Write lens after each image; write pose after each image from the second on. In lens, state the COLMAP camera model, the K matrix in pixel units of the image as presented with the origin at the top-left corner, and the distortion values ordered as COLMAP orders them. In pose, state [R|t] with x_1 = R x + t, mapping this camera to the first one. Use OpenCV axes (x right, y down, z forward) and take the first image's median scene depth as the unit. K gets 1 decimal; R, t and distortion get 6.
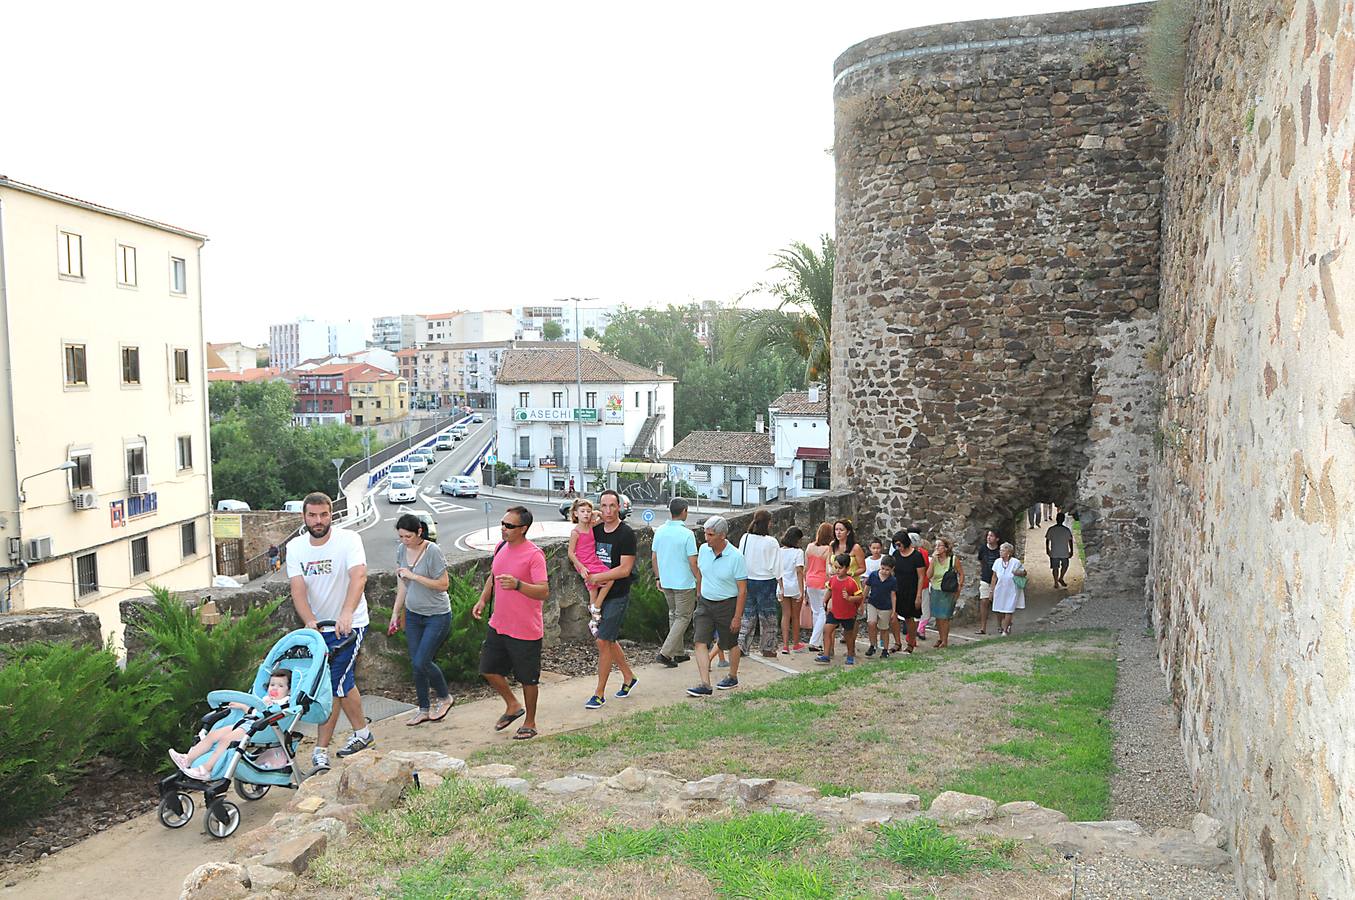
lens RADIAL K [[1038.3, 0, 684.9], [0, 1038.3, 468.7], [0, 0, 1]] dist [-0.172258, 0.115107]
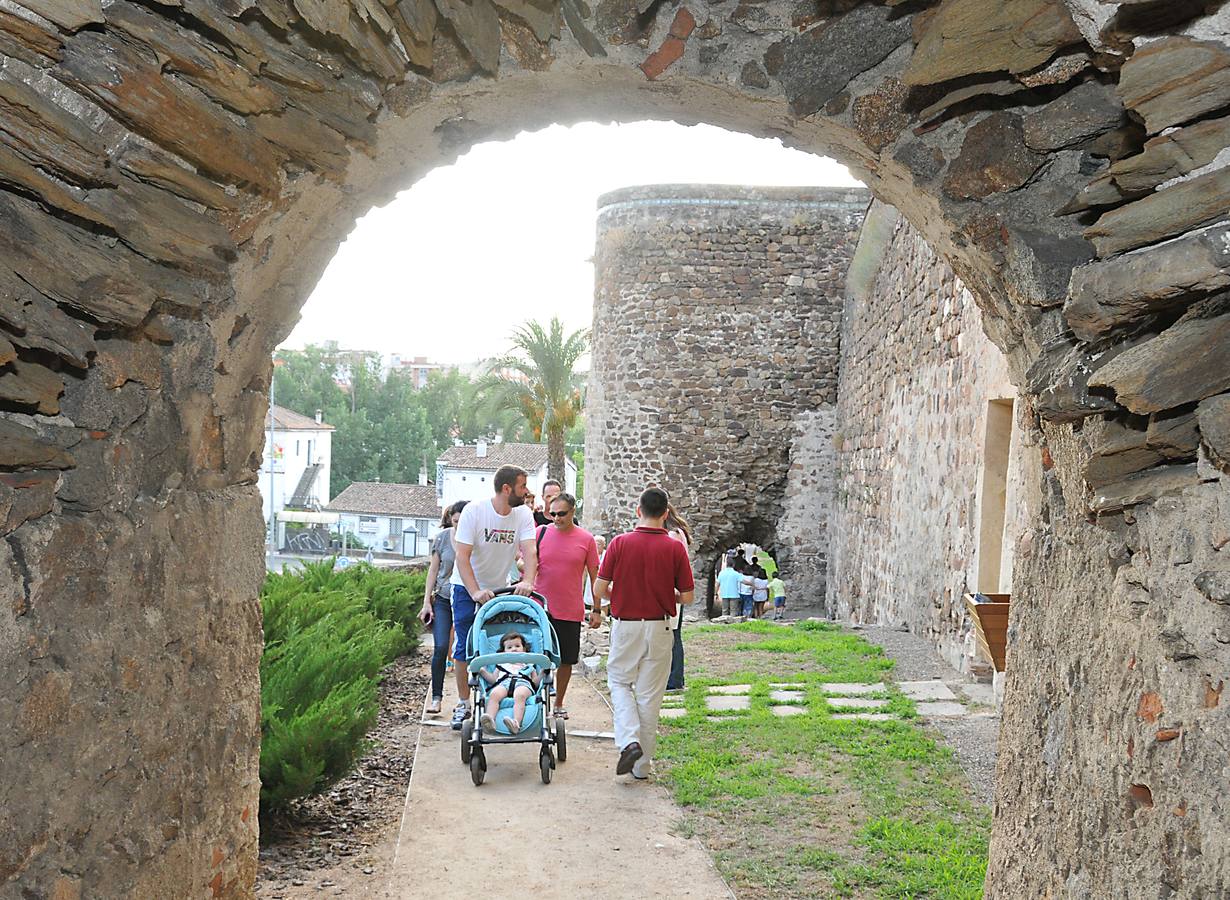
lens RADIAL K [[1117.1, 0, 614.4], [0, 1117.1, 512.4], [0, 0, 1]] dist [-0.186696, -0.001835]
pose [[0.960504, 0.021477, 0.277435, -0.236888], [-0.018008, 0.999725, -0.015046, 0.020268], [-0.277682, 0.009456, 0.960627, -0.375806]]
